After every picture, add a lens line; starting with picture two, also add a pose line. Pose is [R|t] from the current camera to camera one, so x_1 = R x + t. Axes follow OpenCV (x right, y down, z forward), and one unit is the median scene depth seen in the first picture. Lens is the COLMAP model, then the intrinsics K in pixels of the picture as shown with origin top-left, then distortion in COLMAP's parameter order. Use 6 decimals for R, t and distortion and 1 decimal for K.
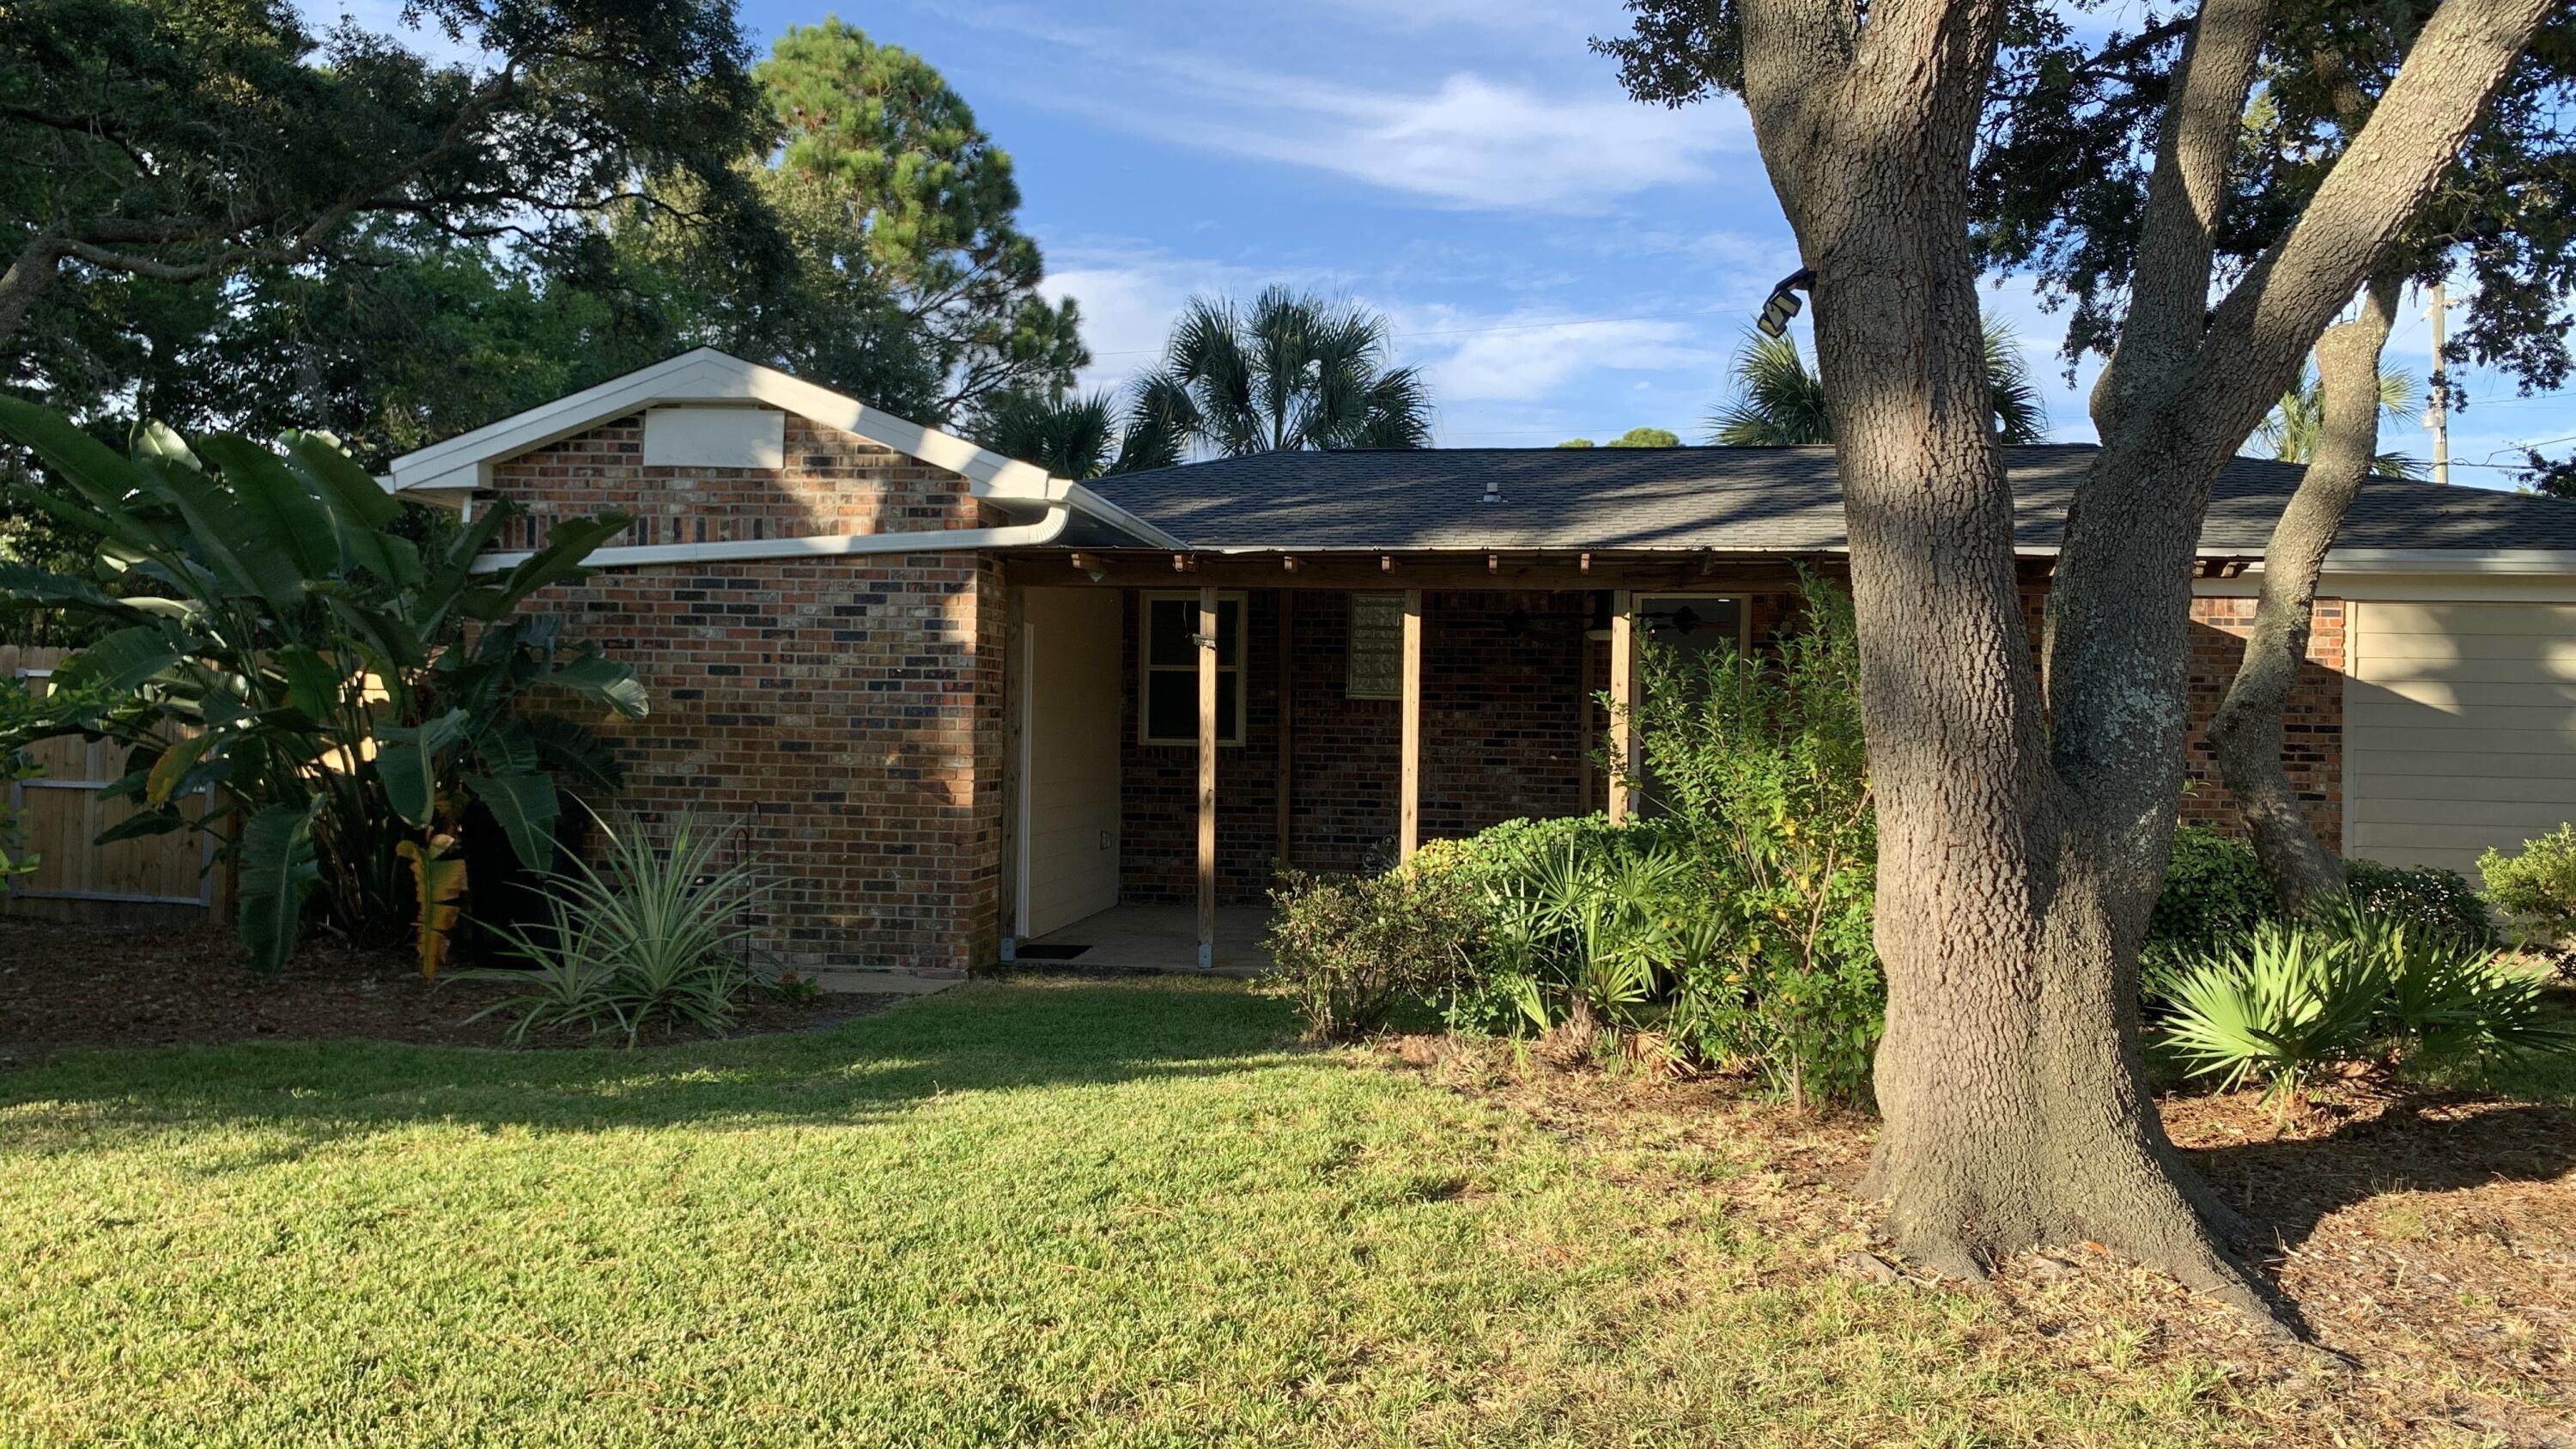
lens RADIAL K [[1962.1, 0, 1266.2], [0, 1962.1, 727.9], [0, 0, 1]] dist [0.066534, -0.088769]
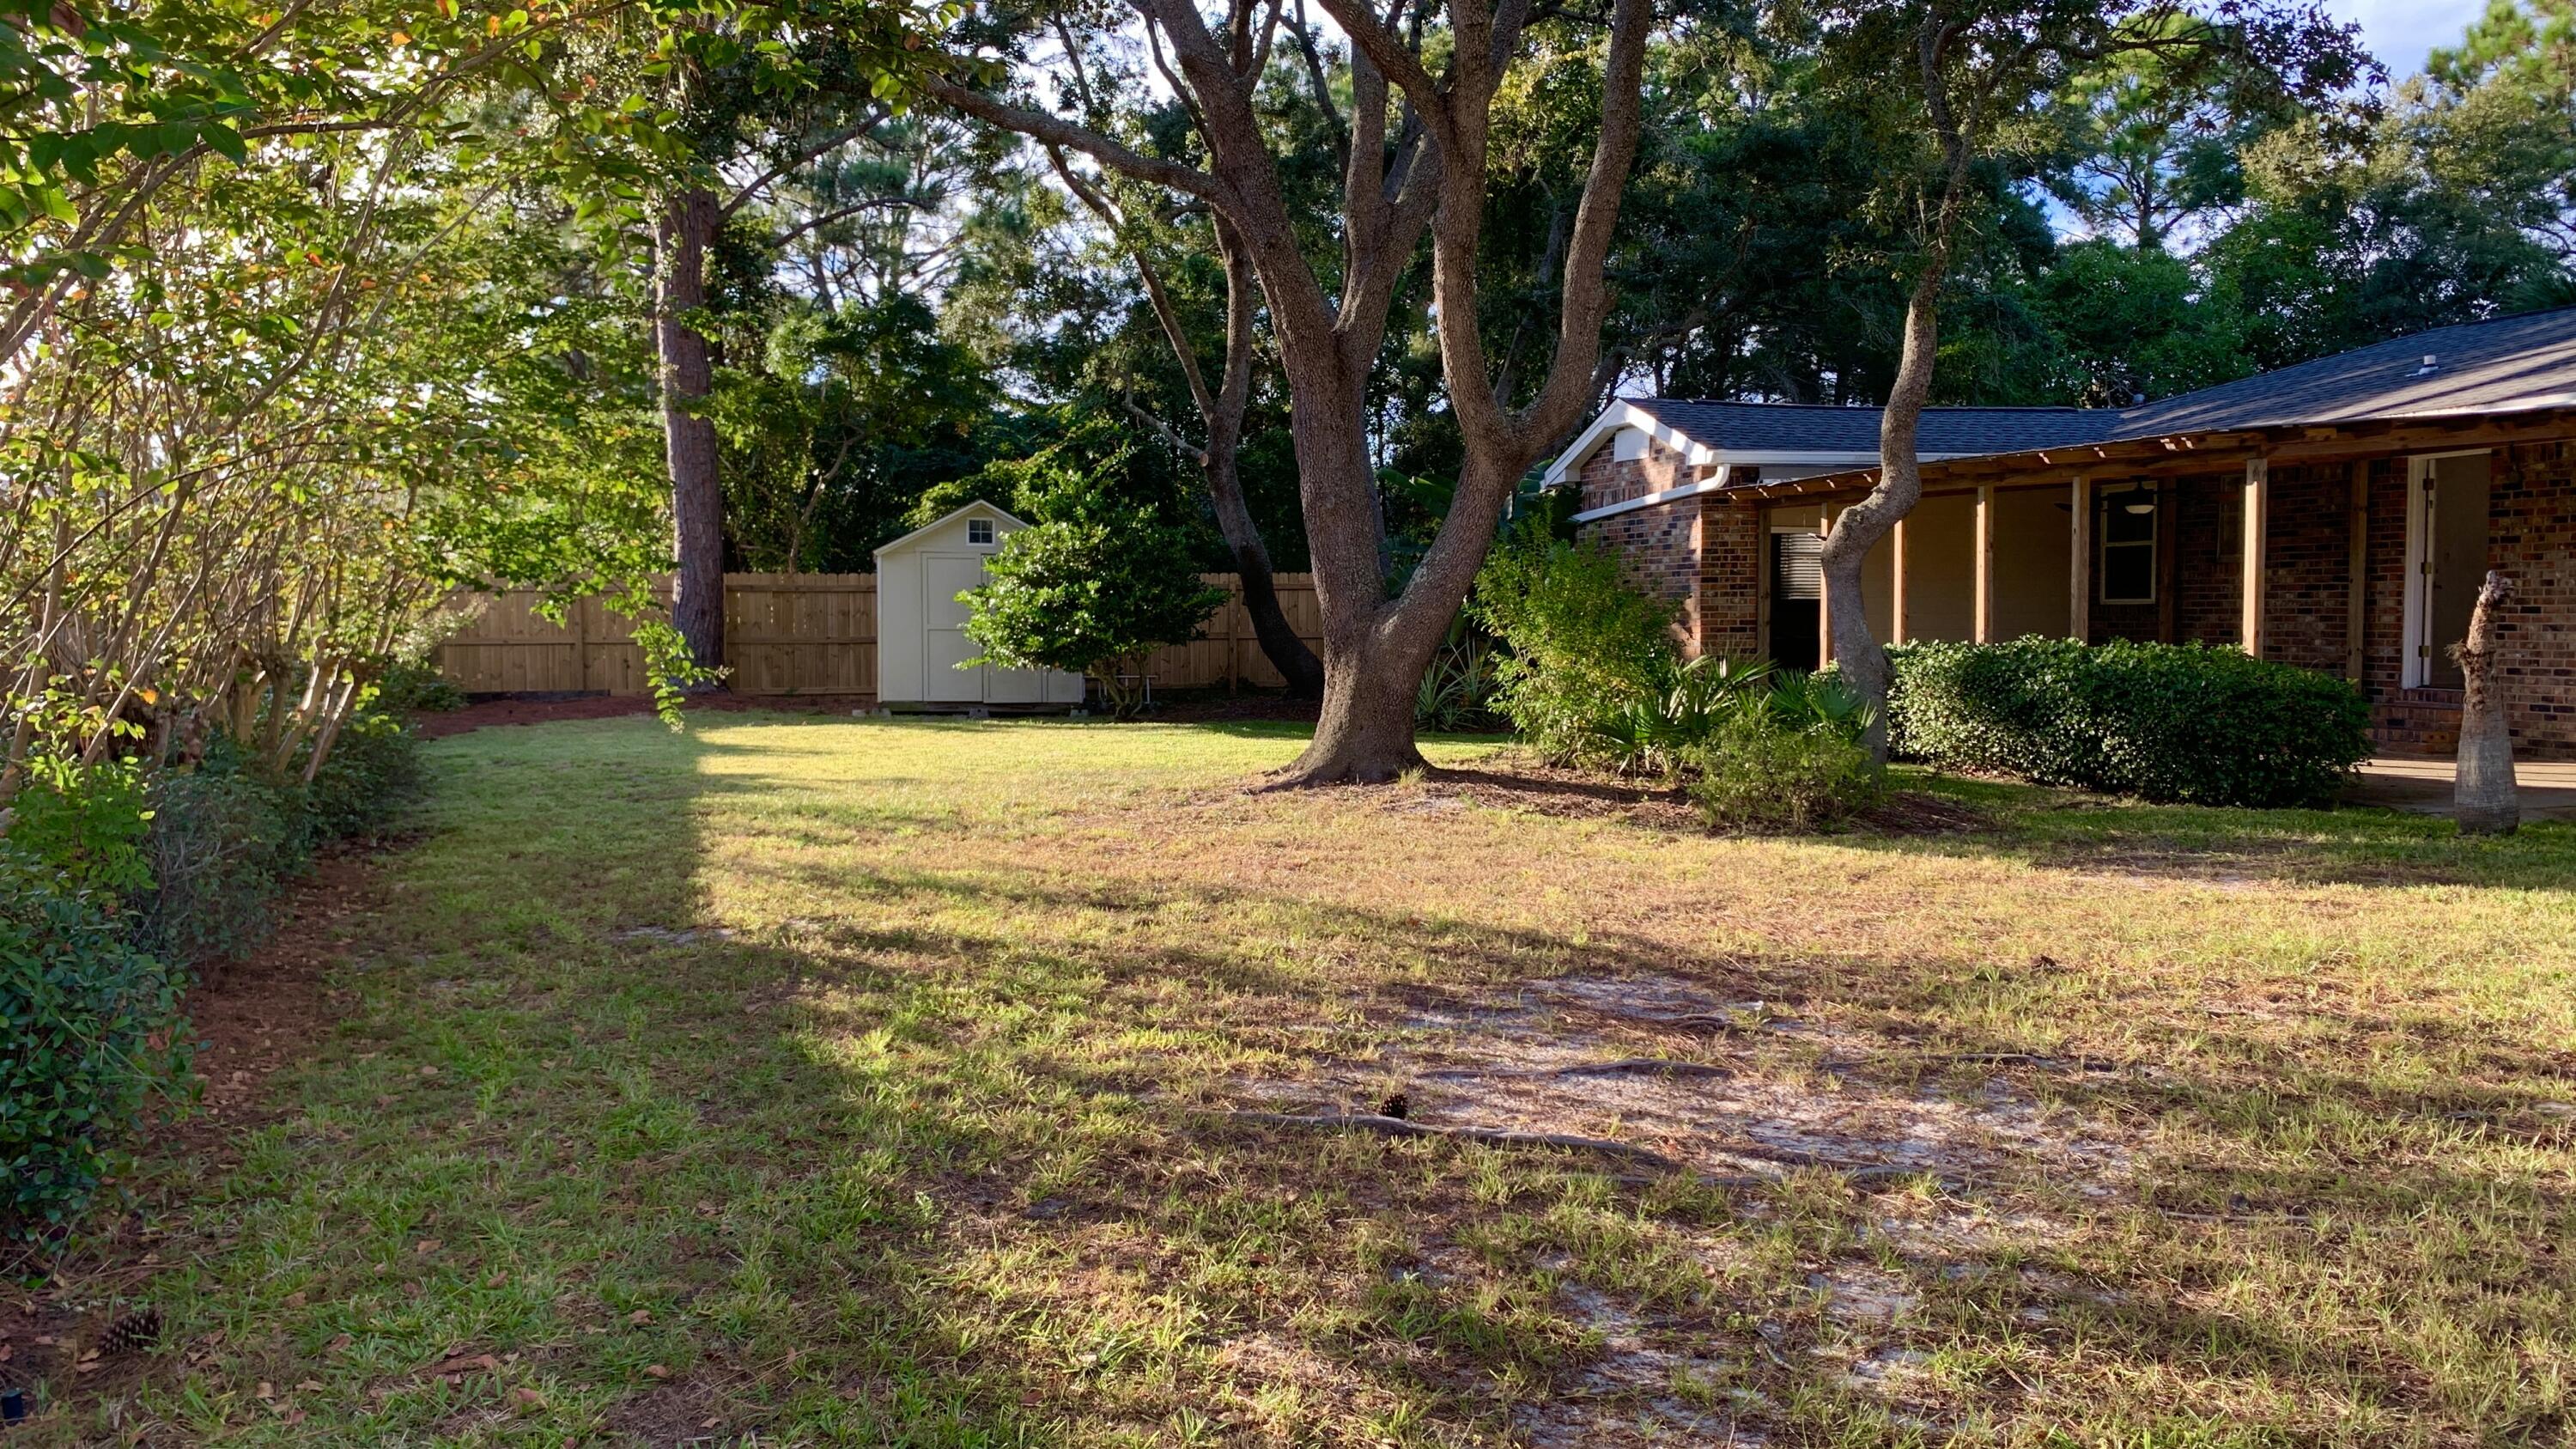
lens RADIAL K [[1962.1, 0, 1302.2], [0, 1962.1, 713.1], [0, 0, 1]] dist [0.066534, -0.088769]
pose [[0.385416, 0.025739, -0.922384, 1.032652], [0.015579, 0.999287, 0.034395, 0.029505], [0.922611, -0.027627, 0.384740, -0.005913]]
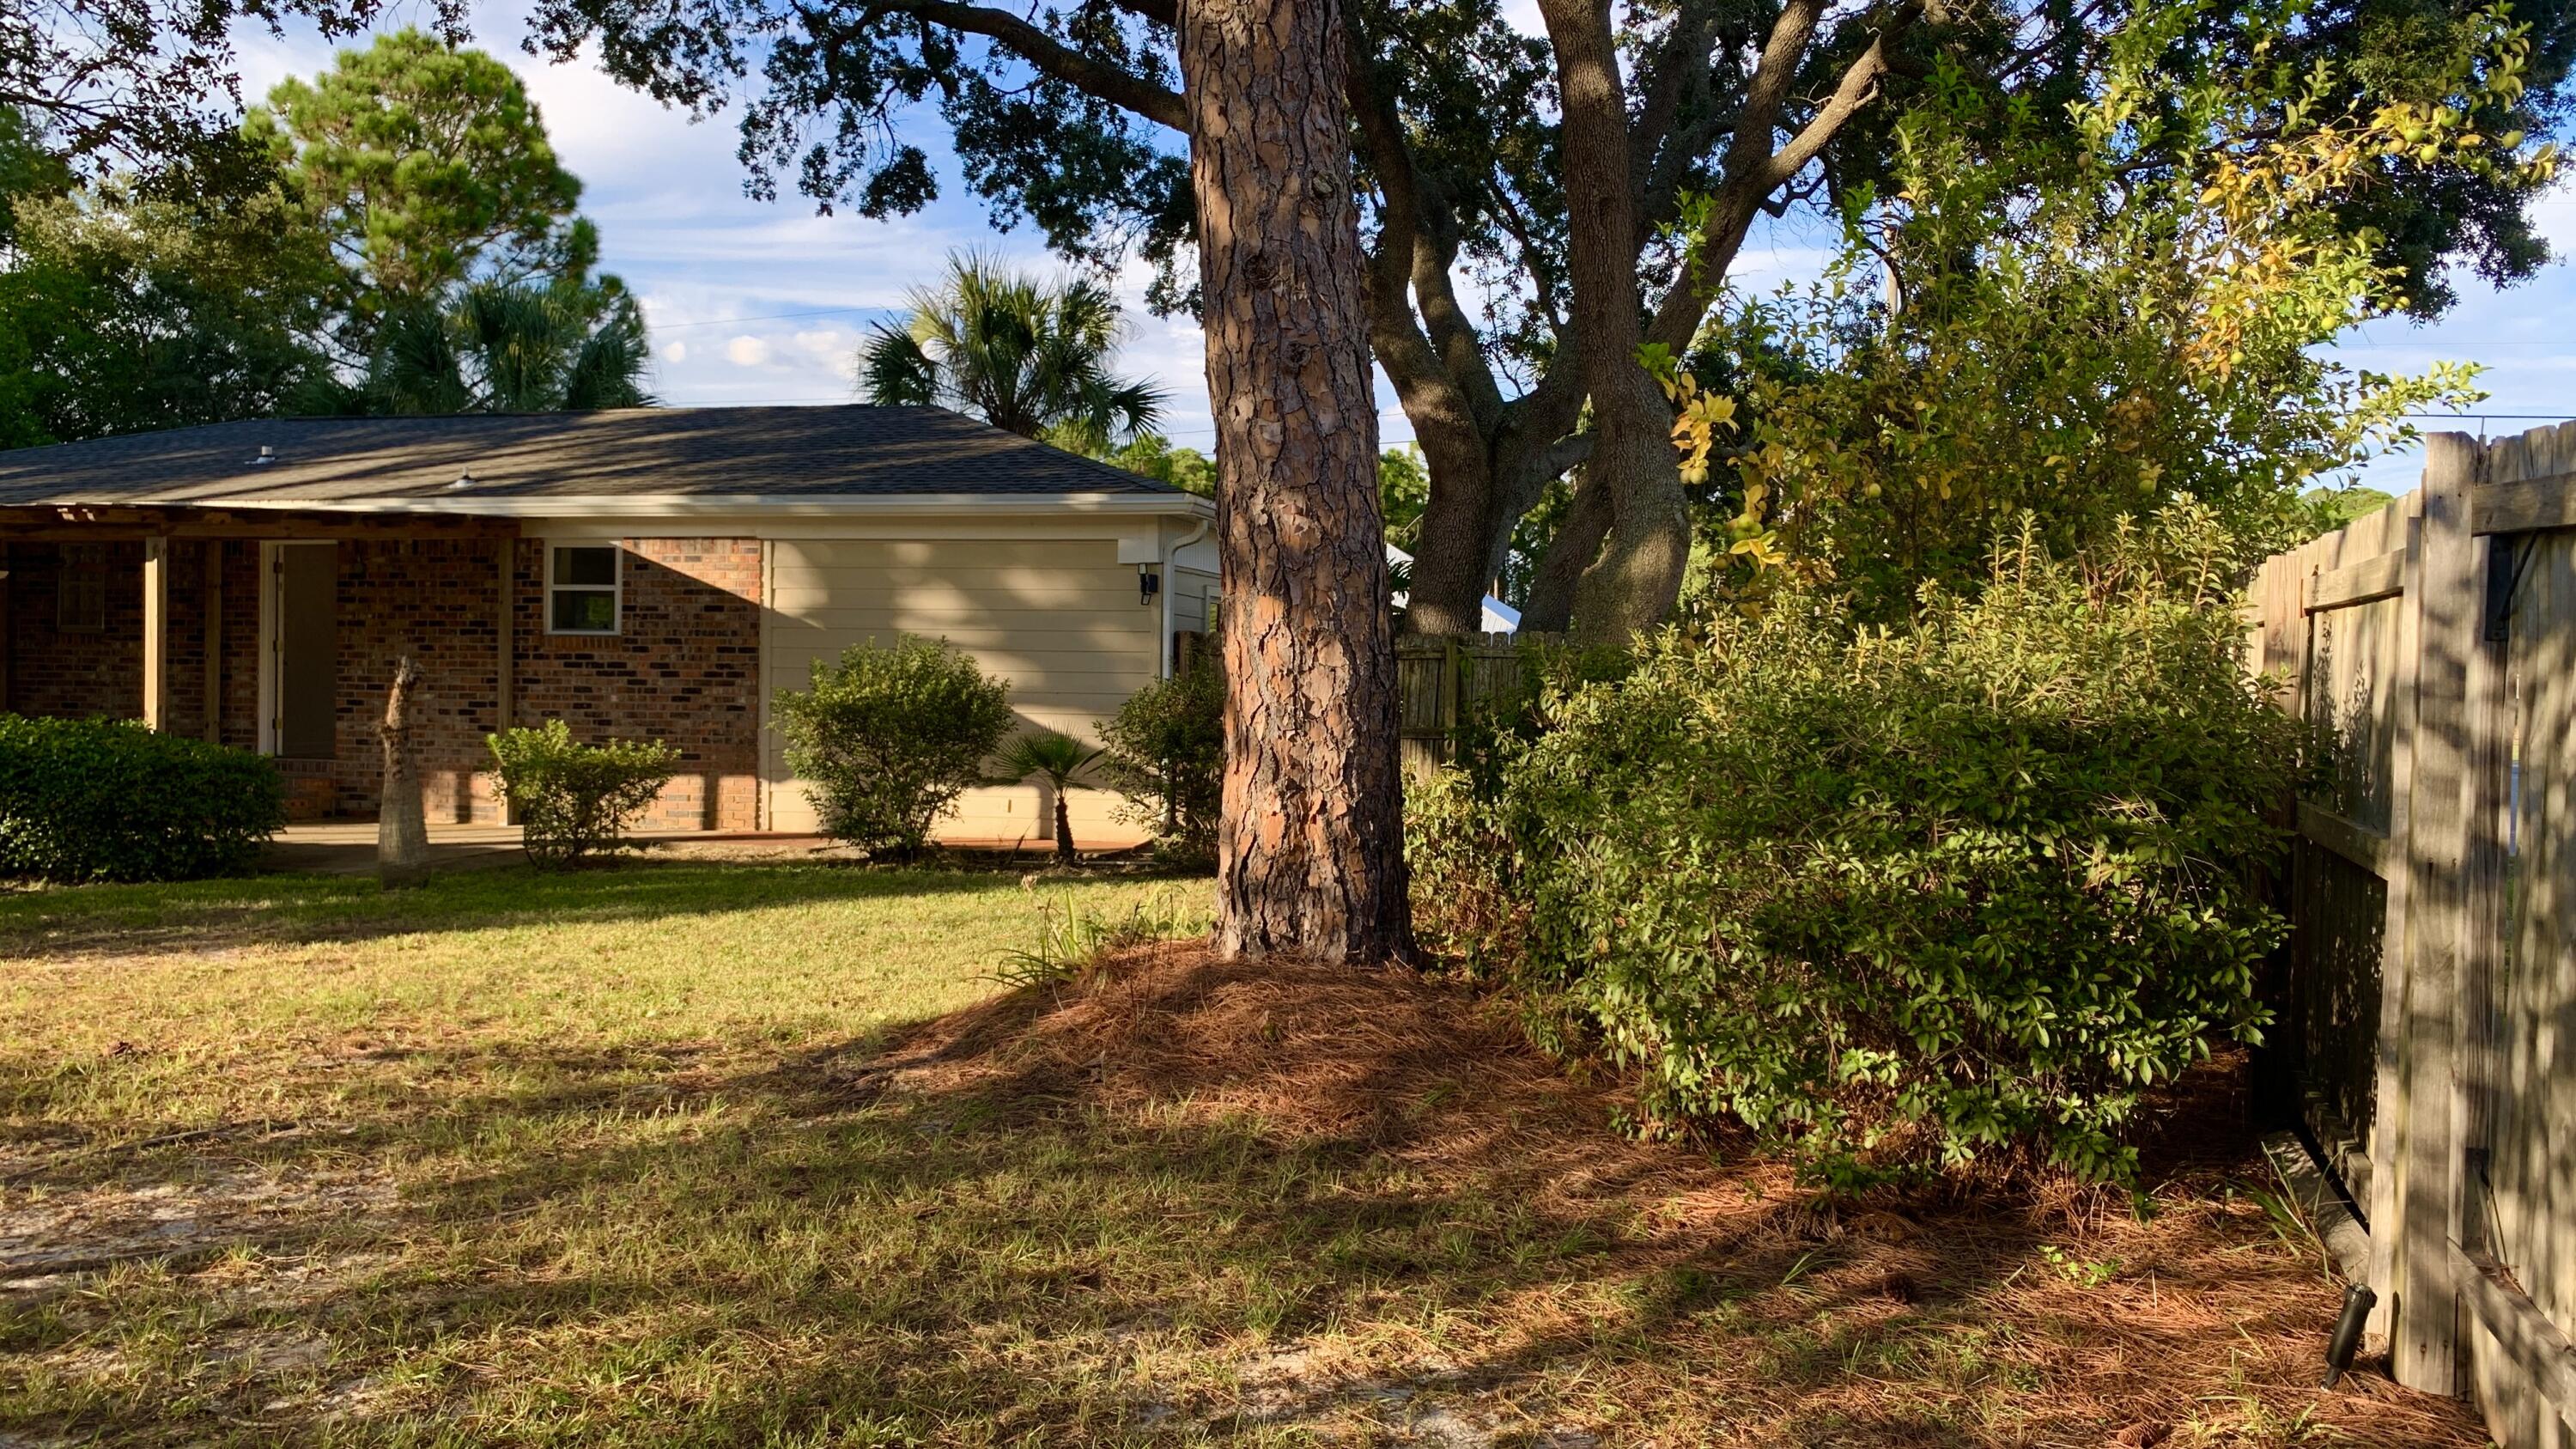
lens RADIAL K [[1962.1, 0, 1300.3], [0, 1962.1, 726.9], [0, 0, 1]] dist [0.066534, -0.088769]
pose [[0.992911, -0.004007, -0.118791, 0.993302], [0.006590, 0.999750, 0.021357, 0.023028], [0.118675, -0.021989, 0.992690, -0.109136]]
